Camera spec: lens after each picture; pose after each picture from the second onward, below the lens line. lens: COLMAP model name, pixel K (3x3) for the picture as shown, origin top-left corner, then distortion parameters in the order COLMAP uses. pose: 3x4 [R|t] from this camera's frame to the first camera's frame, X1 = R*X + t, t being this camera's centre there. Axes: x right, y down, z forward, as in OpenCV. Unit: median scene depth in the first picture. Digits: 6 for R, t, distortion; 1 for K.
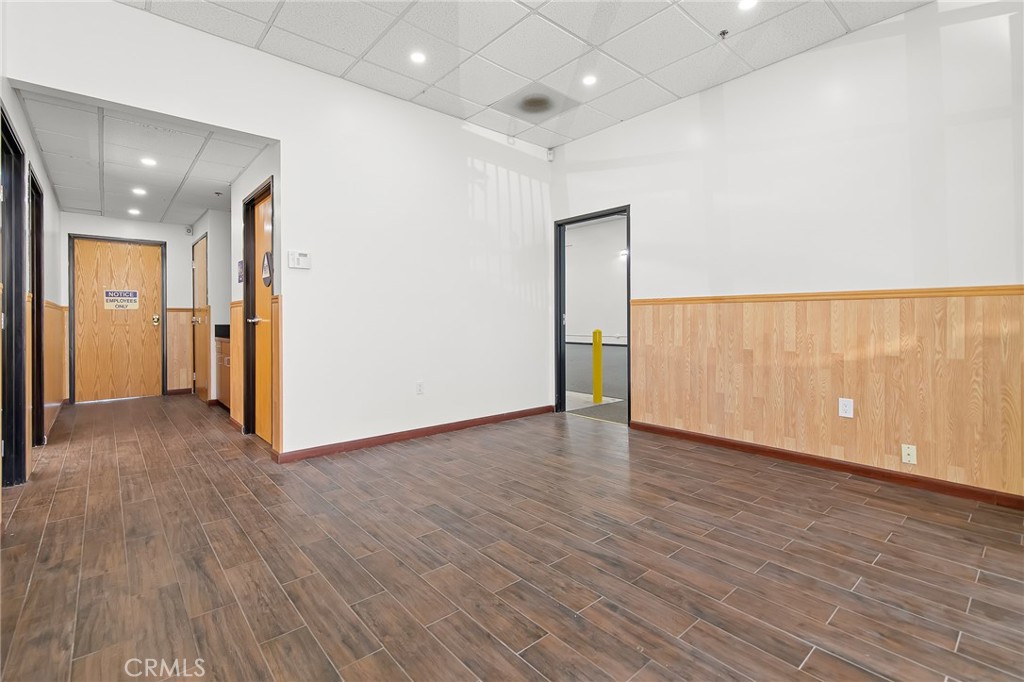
lens RADIAL K [[462.8, 0, 509.6], [0, 462.8, 321.6], [0, 0, 1]] dist [0.007061, -0.000309]
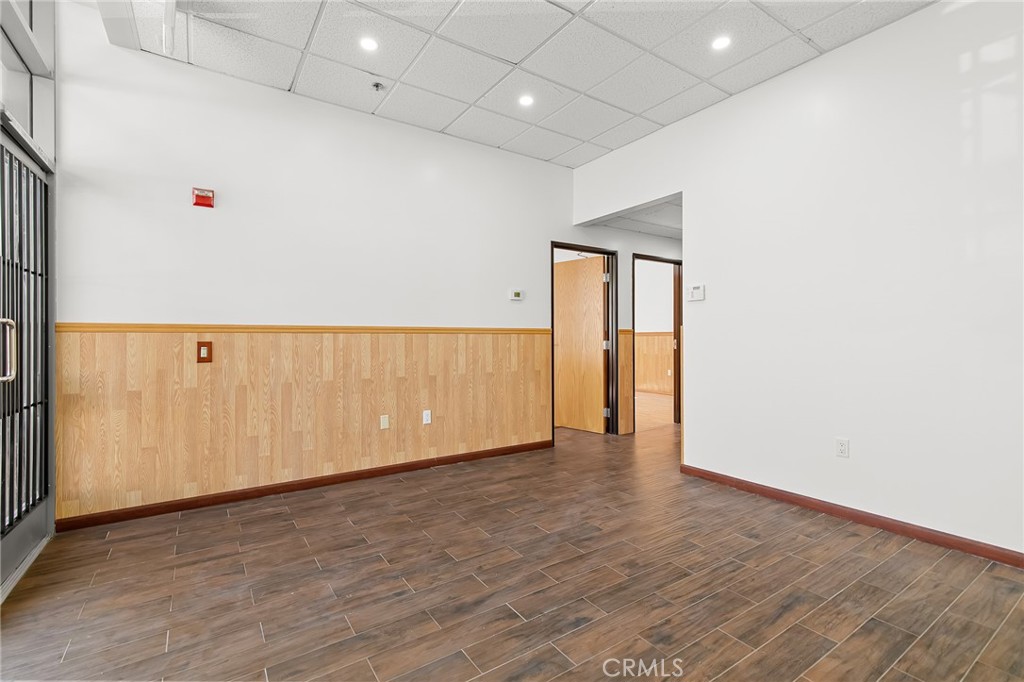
lens RADIAL K [[466.7, 0, 507.6], [0, 466.7, 335.0], [0, 0, 1]] dist [0.008371, -0.000540]
pose [[-0.128825, -0.002540, -0.991664, 0.902387], [-0.002902, 0.999993, -0.002185, -0.036989], [0.991663, 0.002597, -0.128832, 0.927952]]
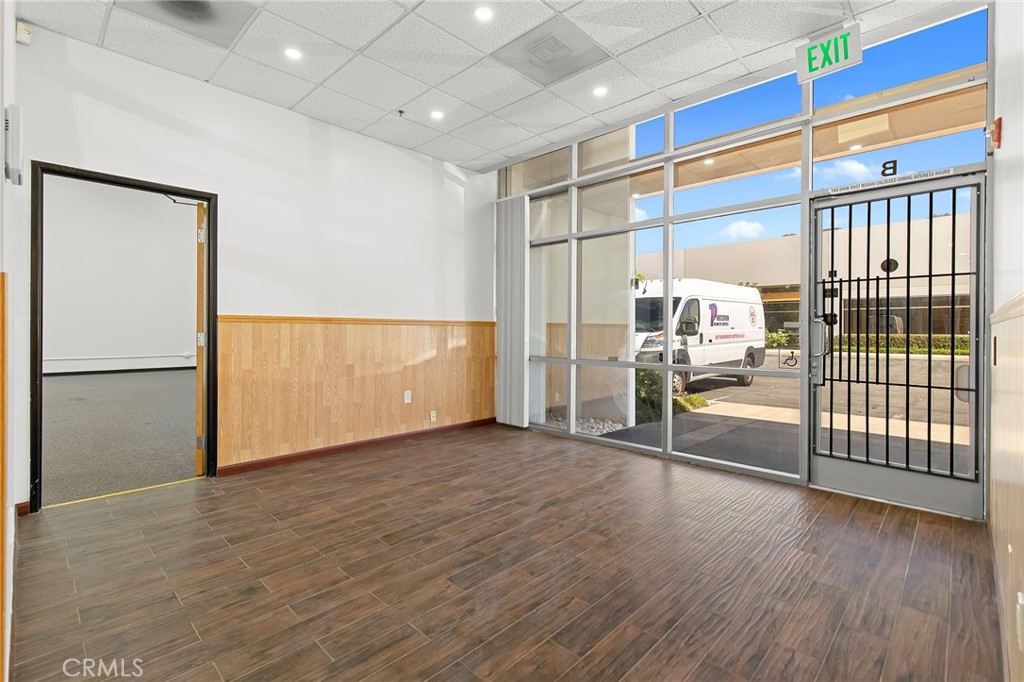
lens RADIAL K [[466.7, 0, 507.6], [0, 466.7, 335.0], [0, 0, 1]] dist [0.008371, -0.000540]
pose [[-0.080798, -0.008202, 0.996697, -0.976715], [-0.000242, 0.999966, 0.008209, -0.033678], [-0.996731, 0.000422, -0.080797, 0.965697]]
